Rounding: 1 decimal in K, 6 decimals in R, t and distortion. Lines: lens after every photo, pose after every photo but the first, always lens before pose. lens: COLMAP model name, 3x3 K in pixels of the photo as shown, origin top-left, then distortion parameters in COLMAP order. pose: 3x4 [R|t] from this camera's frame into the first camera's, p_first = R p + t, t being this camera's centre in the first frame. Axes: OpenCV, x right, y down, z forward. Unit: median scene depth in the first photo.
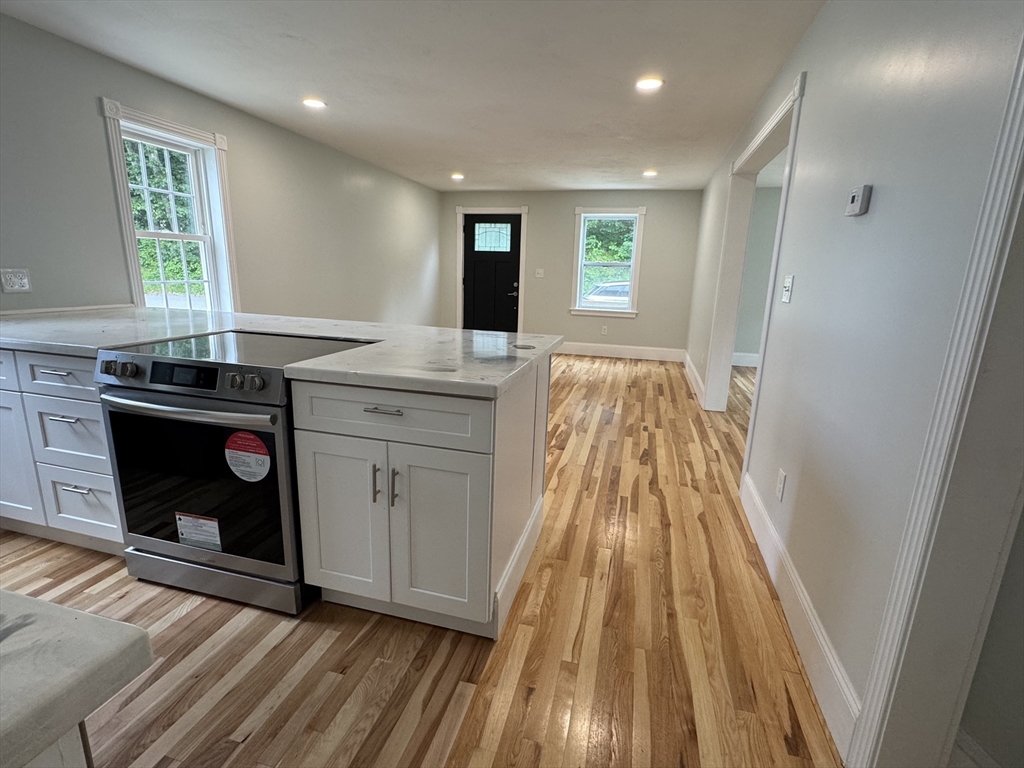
lens RADIAL K [[483.4, 0, 512.0], [0, 483.4, 384.0], [0, 0, 1]] dist [-0.000563, -0.000533]
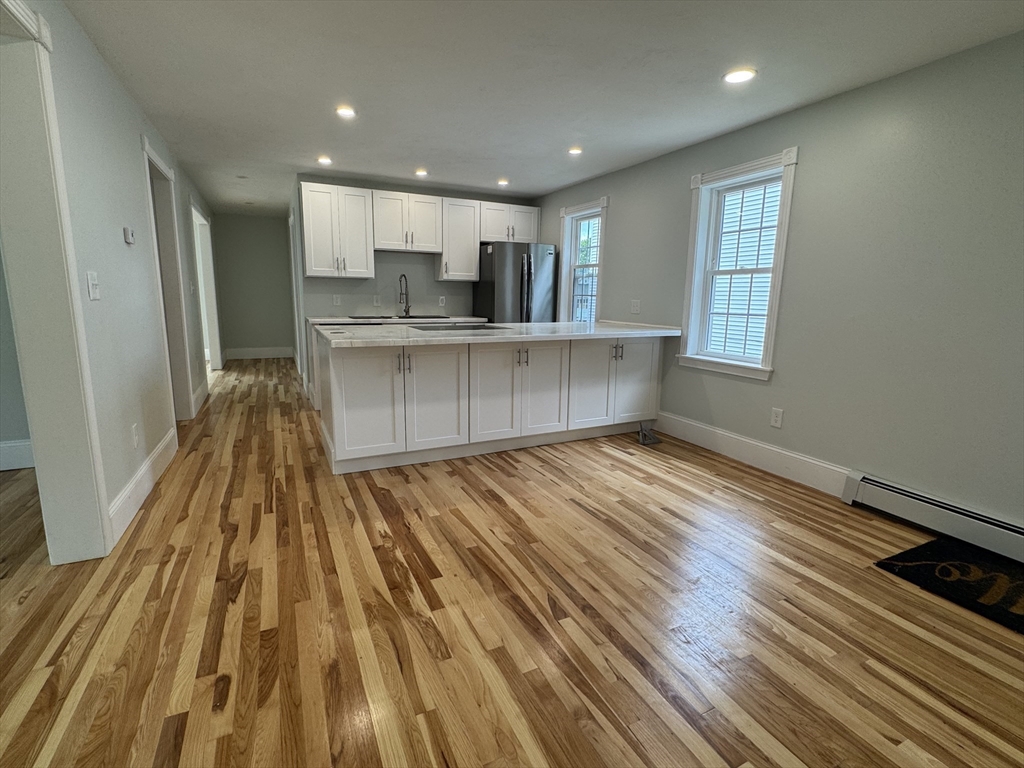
lens RADIAL K [[483.4, 0, 512.0], [0, 483.4, 384.0], [0, 0, 1]] dist [-0.000563, -0.000533]
pose [[-0.752244, 0.069854, -0.655172, 0.408812], [-0.193345, 0.927186, 0.320848, -0.345055], [0.629878, 0.368031, -0.683964, 1.591871]]
